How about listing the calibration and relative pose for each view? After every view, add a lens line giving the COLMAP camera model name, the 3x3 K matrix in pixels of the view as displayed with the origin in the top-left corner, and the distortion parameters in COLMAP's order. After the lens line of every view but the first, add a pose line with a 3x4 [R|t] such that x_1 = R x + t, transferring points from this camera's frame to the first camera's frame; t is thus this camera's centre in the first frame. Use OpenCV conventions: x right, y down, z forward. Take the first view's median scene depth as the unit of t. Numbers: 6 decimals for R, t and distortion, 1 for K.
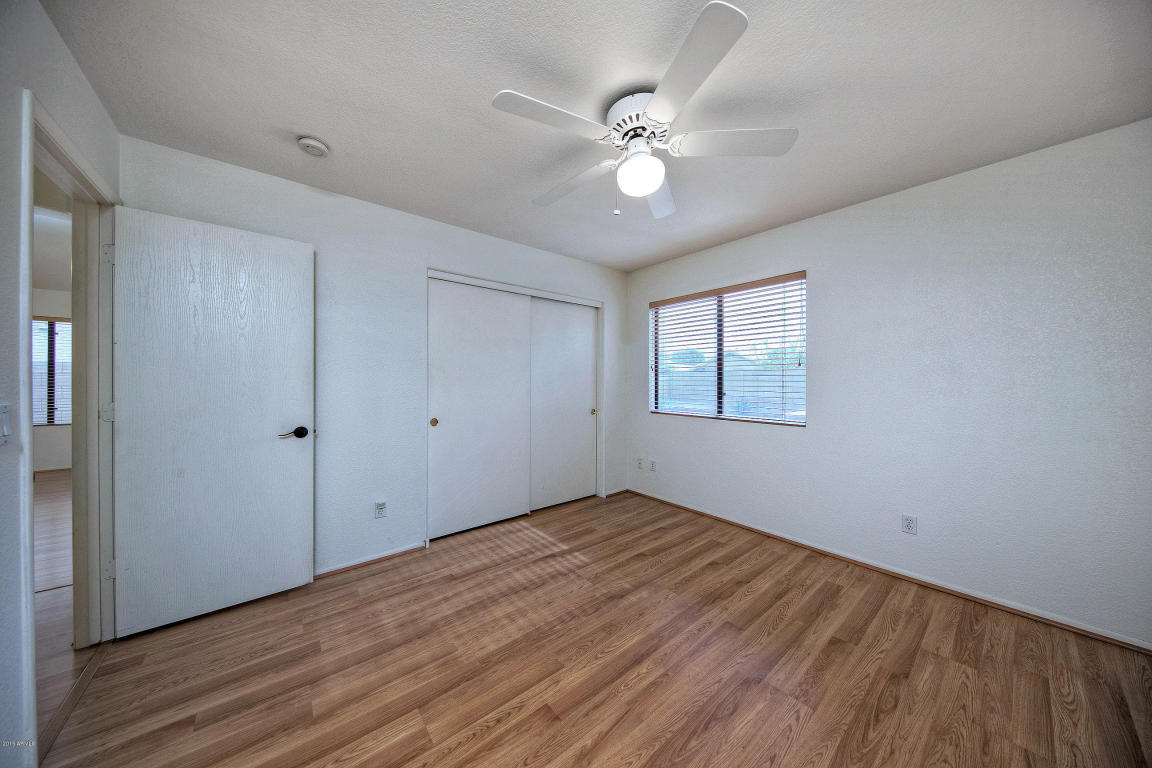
lens RADIAL K [[369.6, 0, 569.5], [0, 369.6, 384.8], [0, 0, 1]] dist [-0.002997, -0.001988]
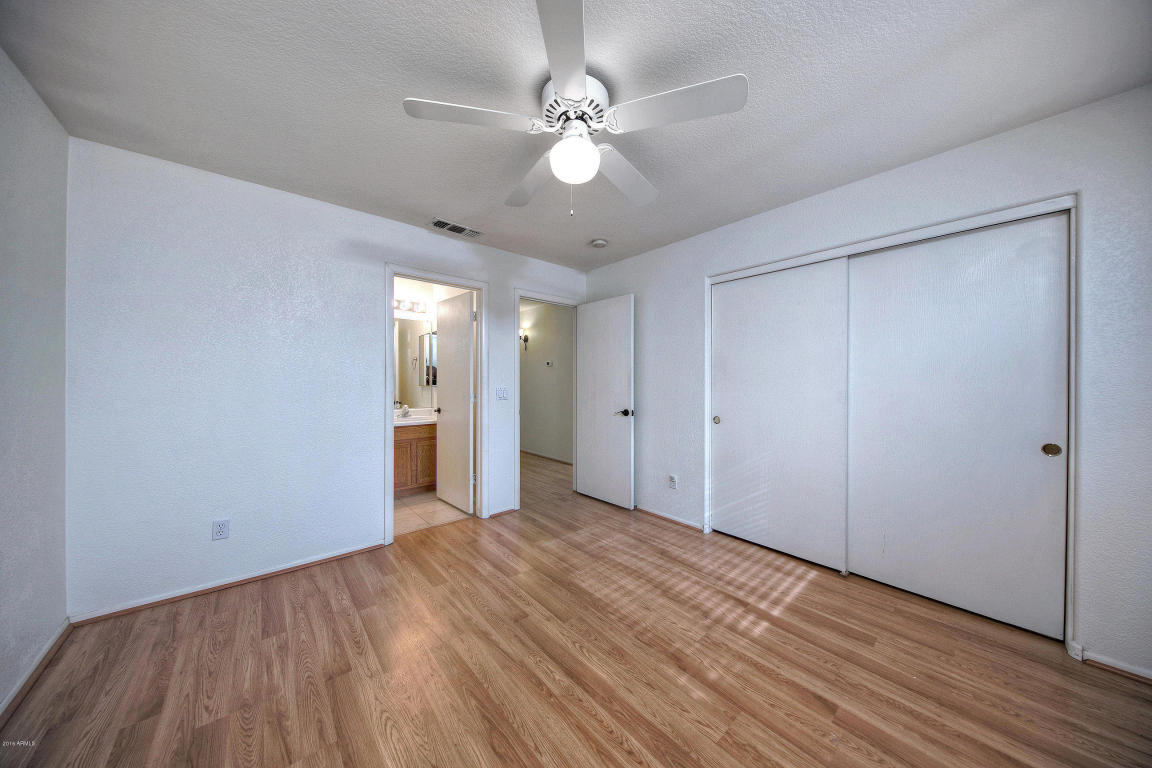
lens RADIAL K [[369.6, 0, 590.8], [0, 369.6, 381.9], [0, 0, 1]] dist [-0.002997, -0.001988]
pose [[0.046000, 0.004047, -0.998933, 0.835171], [-0.016542, 0.999858, 0.003289, -0.006448], [0.998804, 0.016373, 0.046060, 0.732292]]
